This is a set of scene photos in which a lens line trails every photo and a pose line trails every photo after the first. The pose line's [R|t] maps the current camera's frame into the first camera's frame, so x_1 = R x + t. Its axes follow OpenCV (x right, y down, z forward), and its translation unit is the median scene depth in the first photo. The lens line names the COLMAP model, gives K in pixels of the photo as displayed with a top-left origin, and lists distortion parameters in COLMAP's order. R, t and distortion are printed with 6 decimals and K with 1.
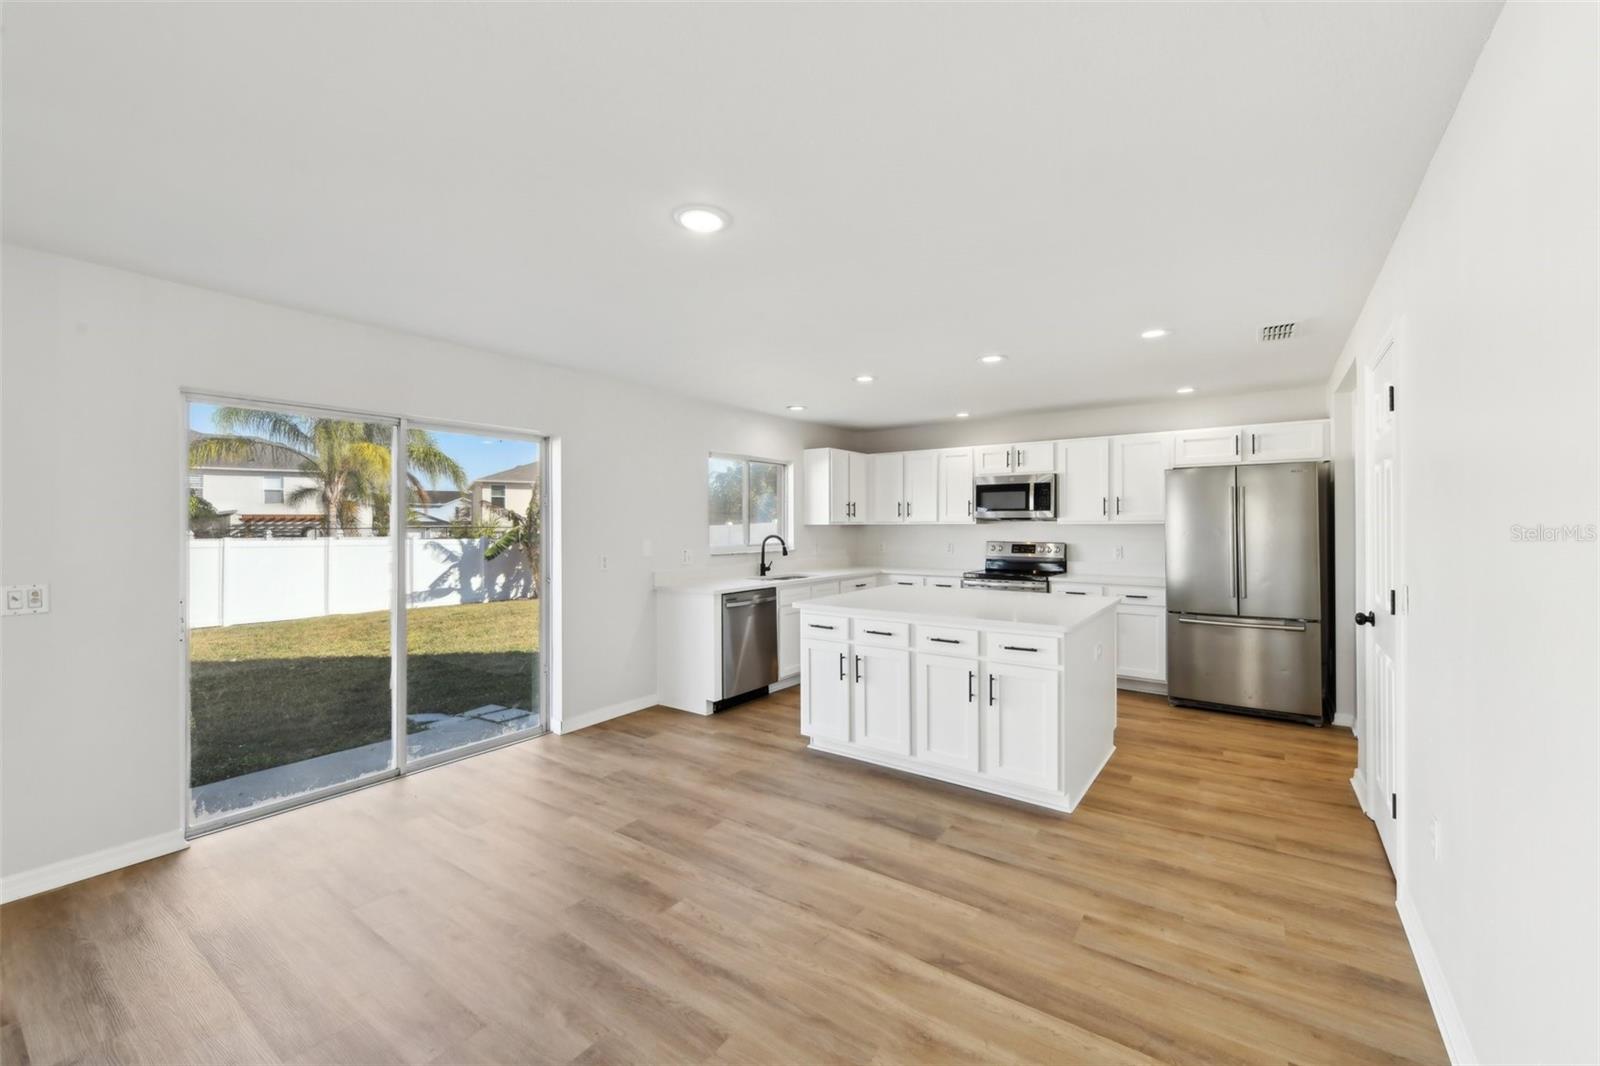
lens RADIAL K [[627.6, 0, 808.3], [0, 627.6, 515.8], [0, 0, 1]] dist [0.001490, -0.000511]
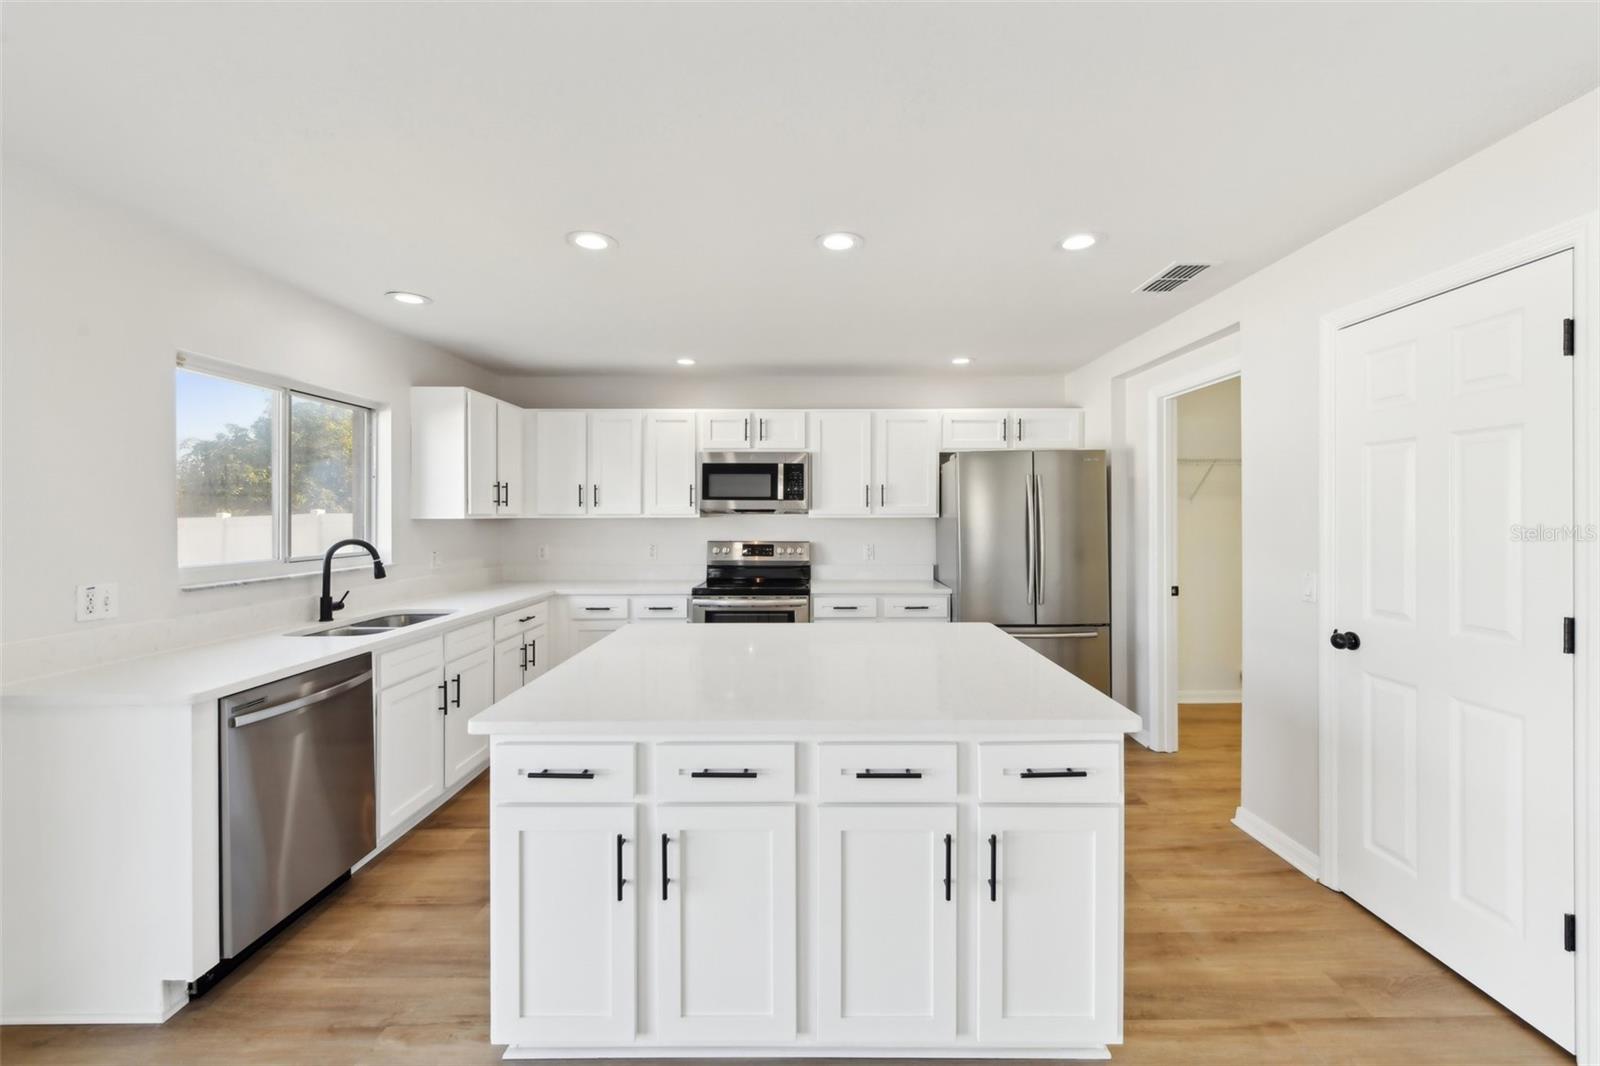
lens RADIAL K [[627.6, 0, 808.3], [0, 627.6, 515.8], [0, 0, 1]] dist [0.001490, -0.000511]
pose [[0.809341, 0.001769, 0.587336, -0.055578], [-0.009533, 0.999903, 0.010126, 0.002625], [-0.587262, -0.013794, 0.809280, 0.368255]]
